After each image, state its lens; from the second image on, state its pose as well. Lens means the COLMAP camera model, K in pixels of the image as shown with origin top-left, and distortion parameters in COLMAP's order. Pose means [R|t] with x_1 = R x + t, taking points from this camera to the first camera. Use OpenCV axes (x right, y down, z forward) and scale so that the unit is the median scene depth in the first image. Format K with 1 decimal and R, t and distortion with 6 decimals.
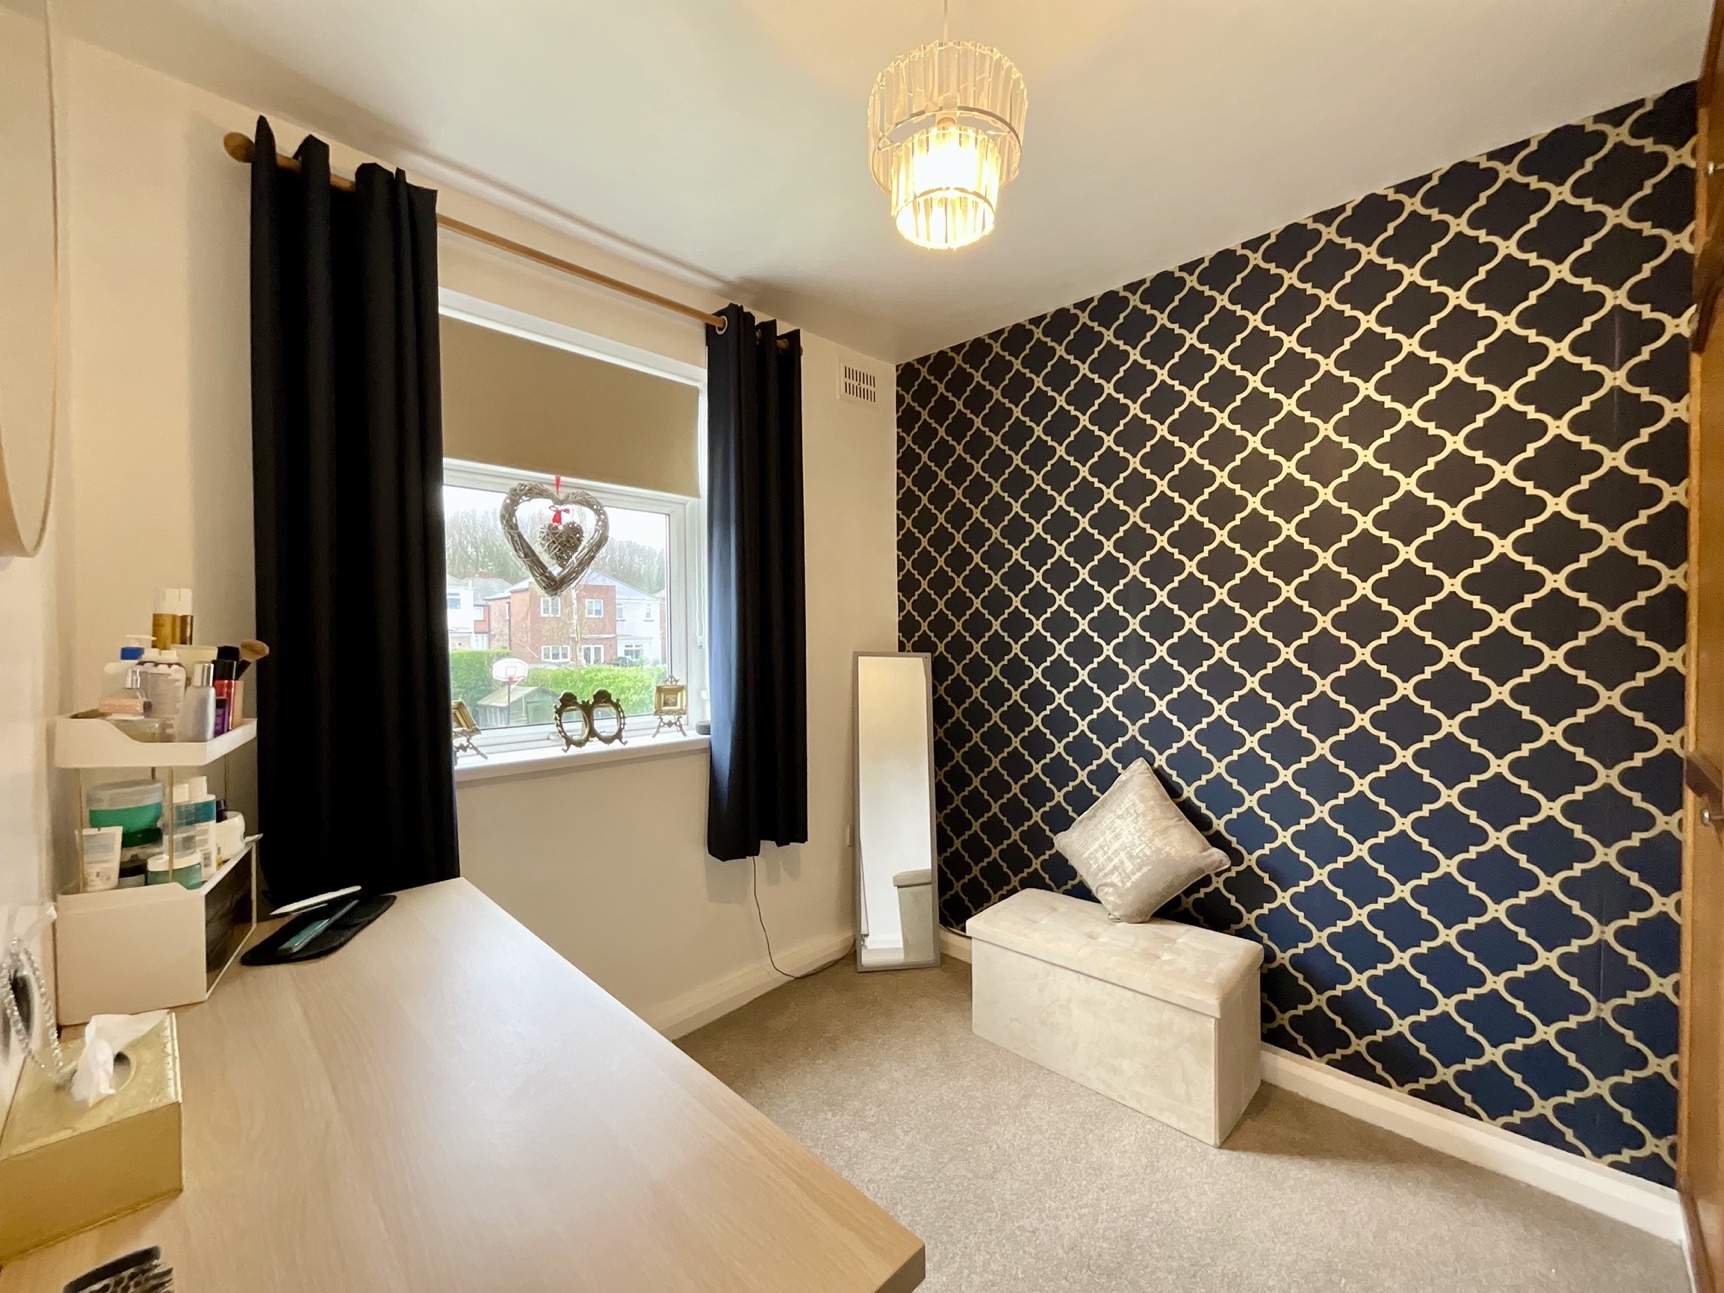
lens RADIAL K [[698.3, 0, 862.0], [0, 698.3, 646.5], [0, 0, 1]] dist [0.001956, 0.000652]
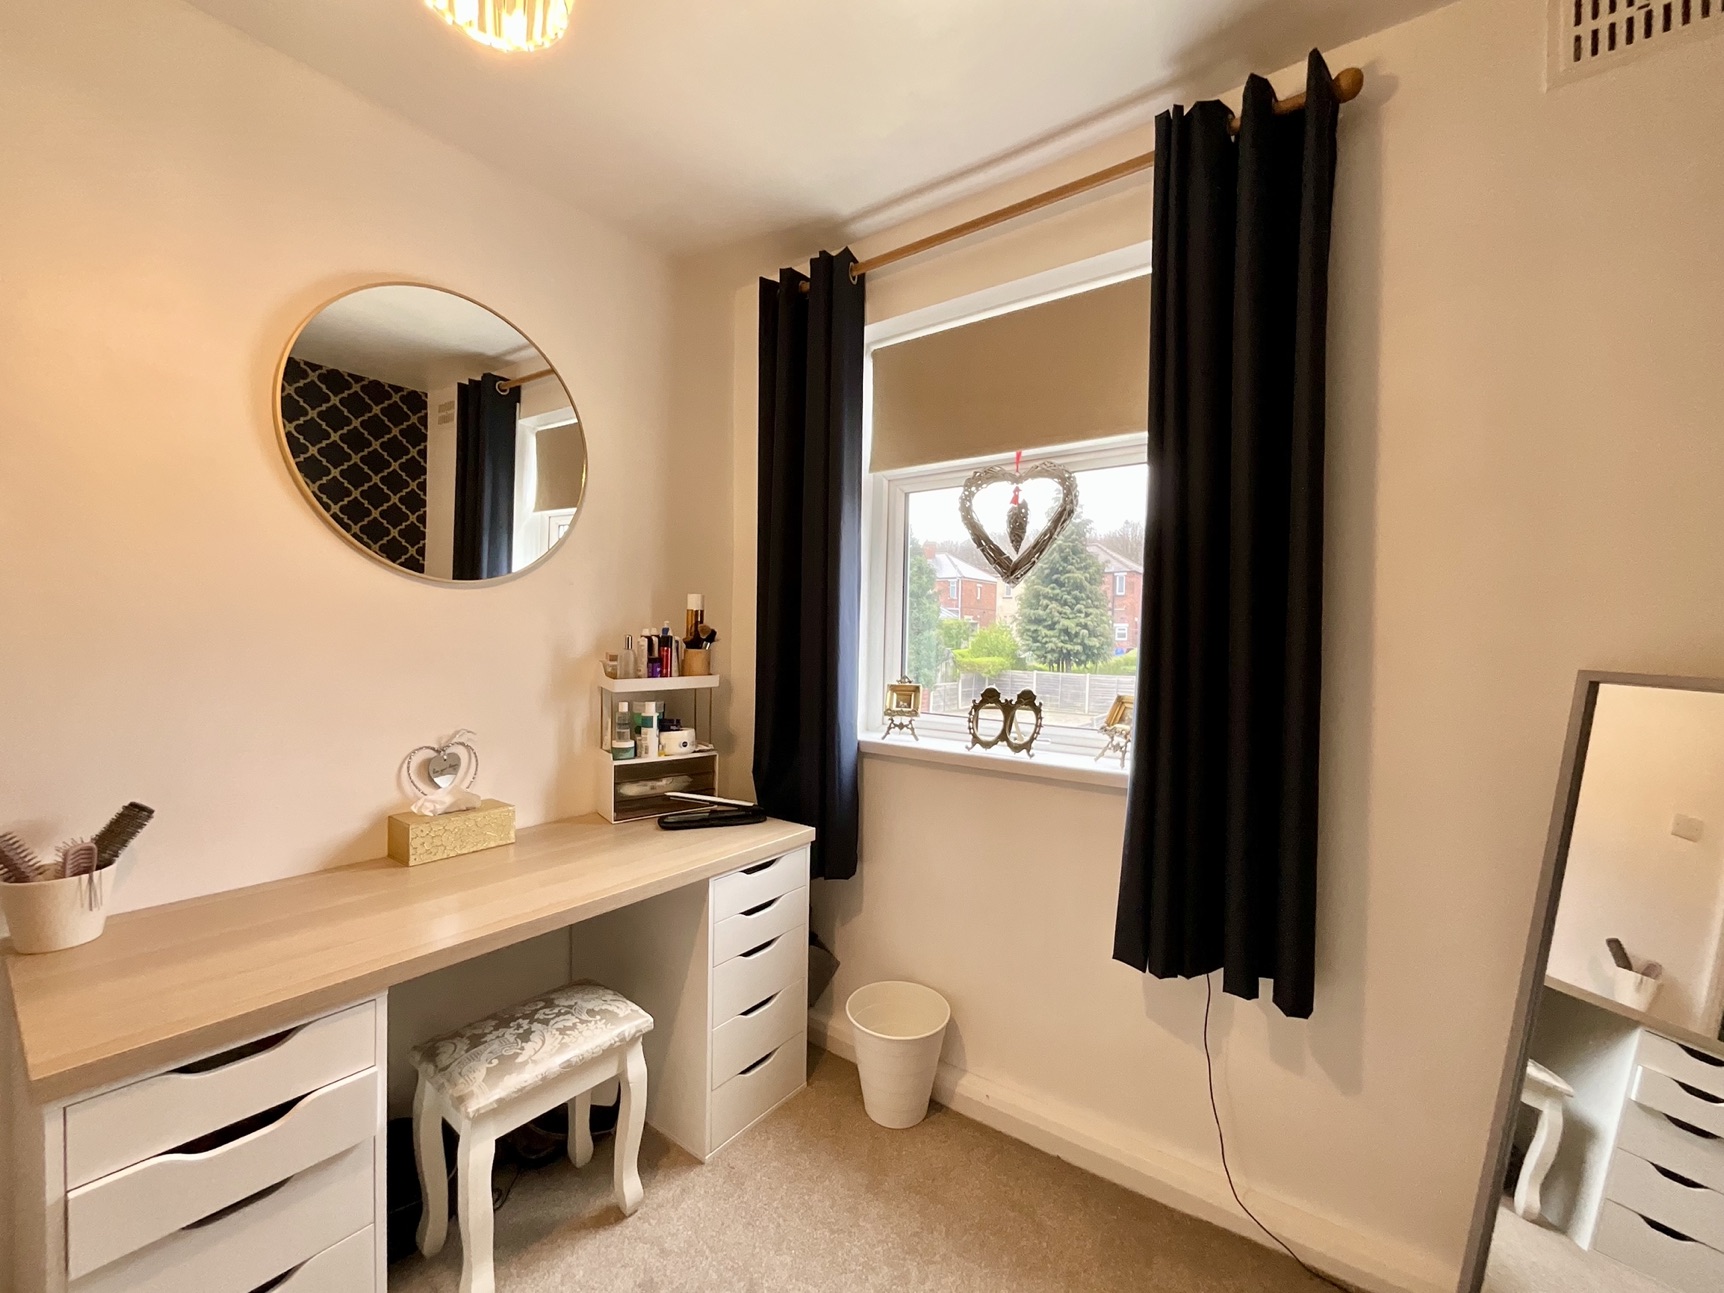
lens RADIAL K [[698.3, 0, 862.0], [0, 698.3, 646.5], [0, 0, 1]] dist [0.001956, 0.000652]
pose [[0.135073, 0.024481, -0.990533, 0.456249], [-0.032908, 0.999254, 0.020209, -0.001460], [0.990289, 0.029867, 0.135778, 0.693818]]
